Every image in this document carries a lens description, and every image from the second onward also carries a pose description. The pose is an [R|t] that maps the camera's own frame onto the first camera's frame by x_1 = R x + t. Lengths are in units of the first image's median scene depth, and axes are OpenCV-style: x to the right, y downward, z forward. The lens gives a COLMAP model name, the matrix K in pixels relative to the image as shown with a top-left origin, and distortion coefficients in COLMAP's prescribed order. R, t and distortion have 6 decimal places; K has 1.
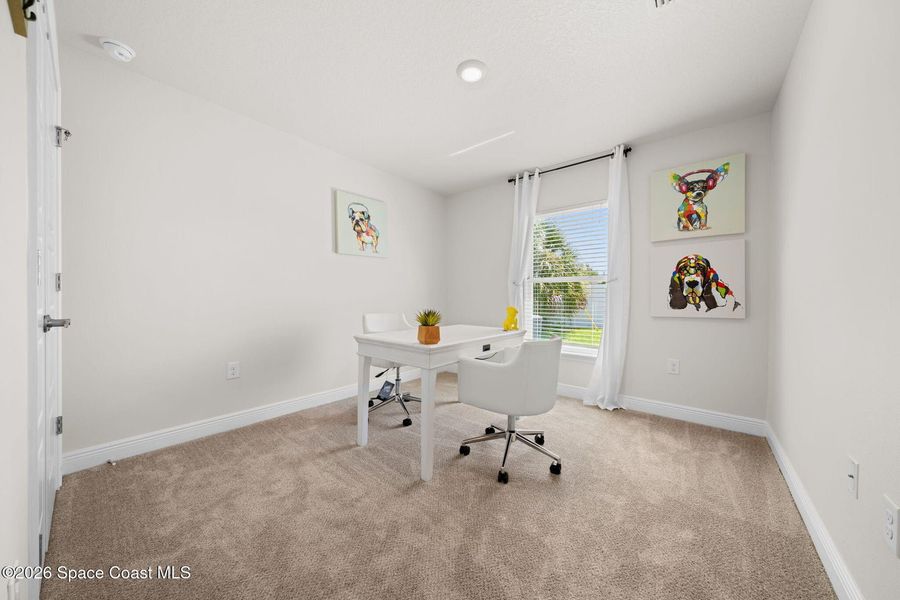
lens RADIAL K [[301.7, 0, 450.6], [0, 301.7, 301.6], [0, 0, 1]] dist [-0.006246, -0.000232]
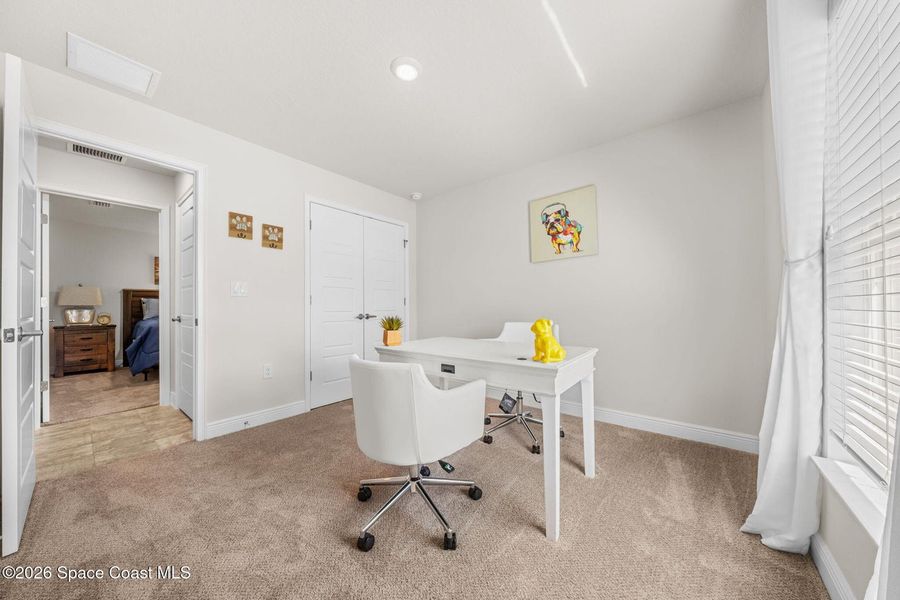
lens RADIAL K [[301.7, 0, 456.6], [0, 301.7, 303.3], [0, 0, 1]] dist [-0.006246, -0.000232]
pose [[0.018370, -0.018979, -0.999651, 1.071024], [-0.011650, 0.999748, -0.019195, 0.001180], [0.999763, 0.011998, 0.018144, 1.204632]]
